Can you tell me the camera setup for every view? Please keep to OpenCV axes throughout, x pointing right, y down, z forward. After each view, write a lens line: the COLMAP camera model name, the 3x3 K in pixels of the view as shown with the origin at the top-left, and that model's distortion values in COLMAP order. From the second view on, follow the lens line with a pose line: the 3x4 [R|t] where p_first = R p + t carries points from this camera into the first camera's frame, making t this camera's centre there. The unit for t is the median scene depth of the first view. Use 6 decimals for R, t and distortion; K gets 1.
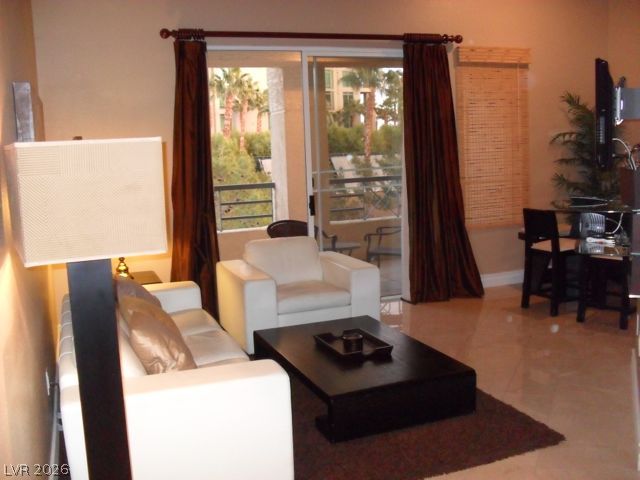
lens RADIAL K [[682.0, 0, 319.6], [0, 682.0, 239.2], [0, 0, 1]] dist [-0.108929, 0.026010]
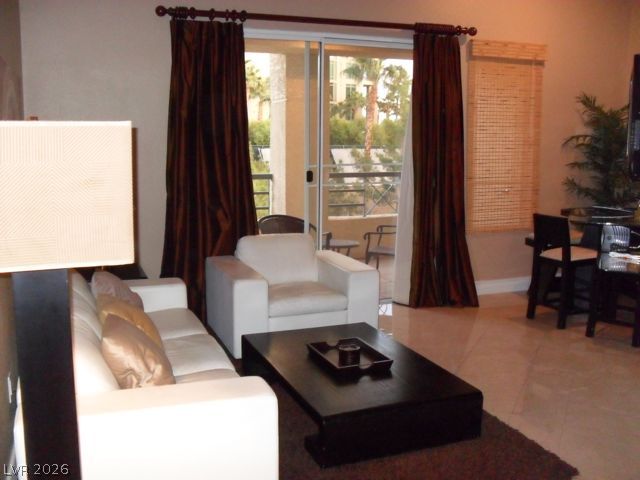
lens RADIAL K [[682.0, 0, 319.6], [0, 682.0, 239.2], [0, 0, 1]] dist [-0.108929, 0.026010]
pose [[0.999111, 0.041771, 0.005762, -0.001586], [-0.041841, 0.999045, 0.012621, -0.008400], [-0.005230, -0.012851, 0.999904, 0.052767]]
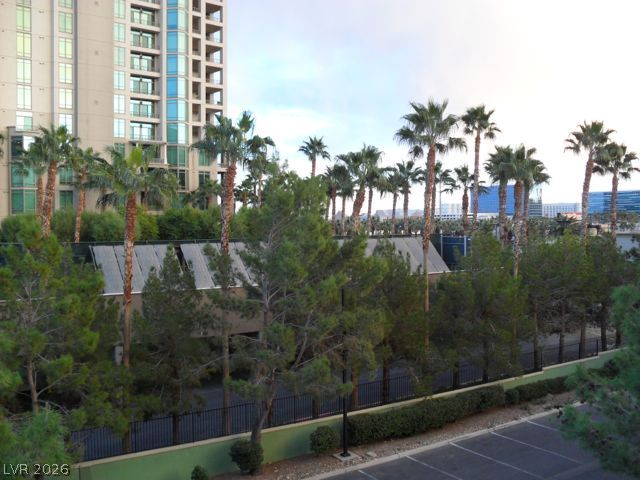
lens RADIAL K [[682.0, 0, 319.6], [0, 682.0, 239.2], [0, 0, 1]] dist [-0.108929, 0.026010]
pose [[0.978118, 0.015058, 0.207504, 0.096693], [0.010242, 0.992683, -0.120314, -0.223994], [-0.207797, 0.119806, 0.970807, 1.477519]]
